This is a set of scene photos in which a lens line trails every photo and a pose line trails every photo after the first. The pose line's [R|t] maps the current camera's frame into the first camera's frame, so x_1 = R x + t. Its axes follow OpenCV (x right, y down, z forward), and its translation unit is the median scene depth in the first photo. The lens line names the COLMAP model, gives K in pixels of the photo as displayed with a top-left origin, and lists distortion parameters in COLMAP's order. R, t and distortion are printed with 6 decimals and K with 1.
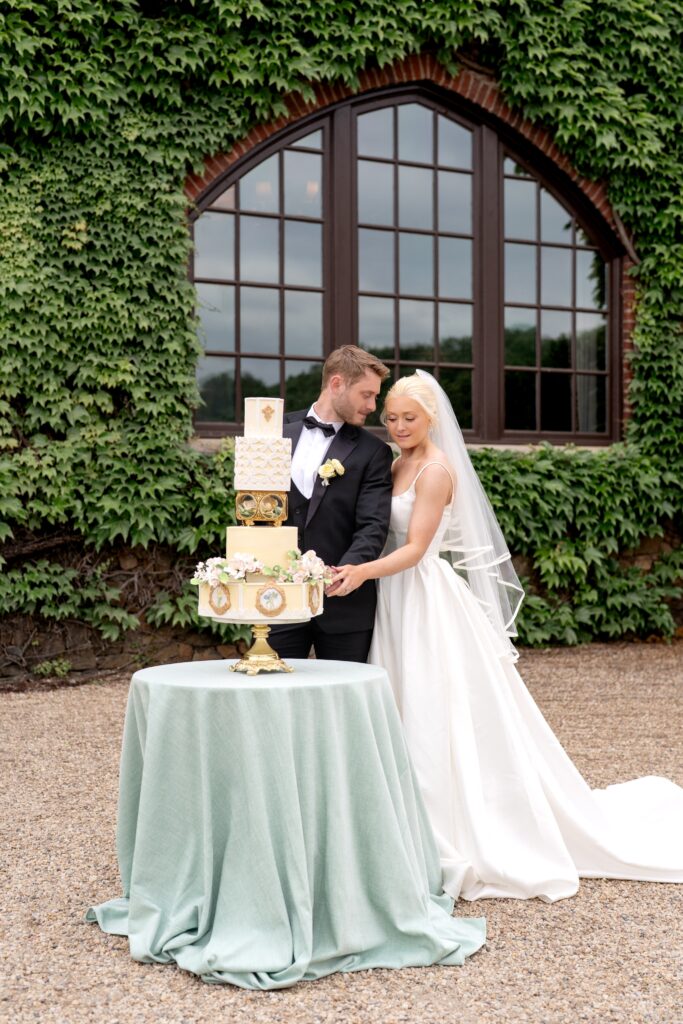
lens RADIAL K [[1440.0, 0, 341.2], [0, 1440.0, 512.2], [0, 0, 1]] dist [0.023571, 0.000000]
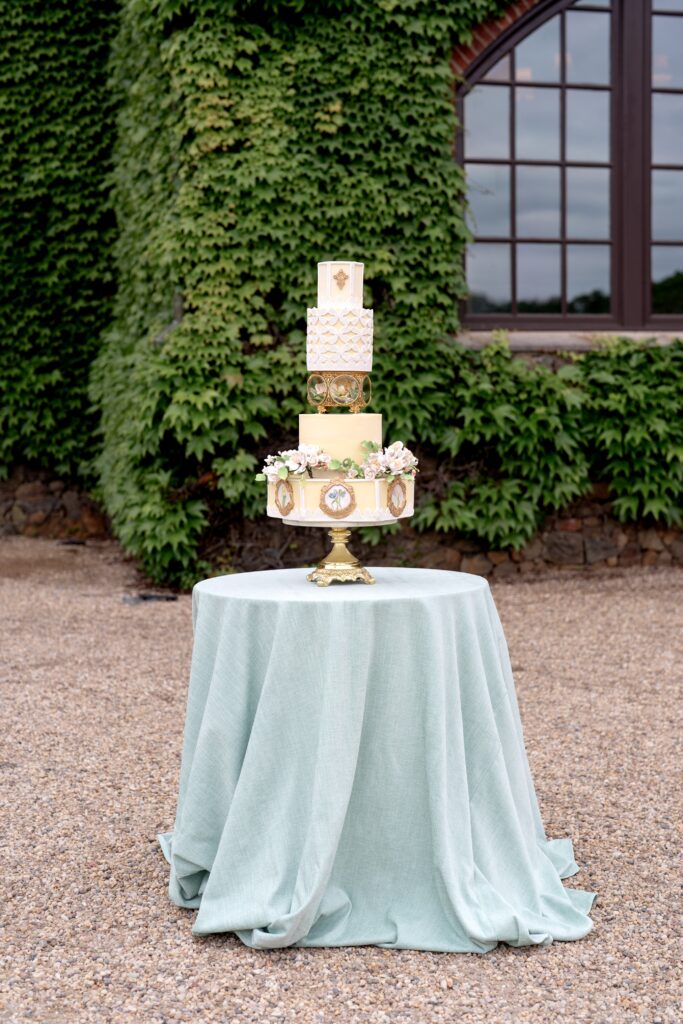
lens RADIAL K [[1440.0, 0, 341.7], [0, 1440.0, 512.4], [0, 0, 1]] dist [0.023571, 0.000000]
pose [[0.965438, 0.009769, -0.260450, 0.072436], [0.007229, 0.997909, 0.064227, 0.005751], [0.260532, -0.063890, 0.963349, 0.072438]]
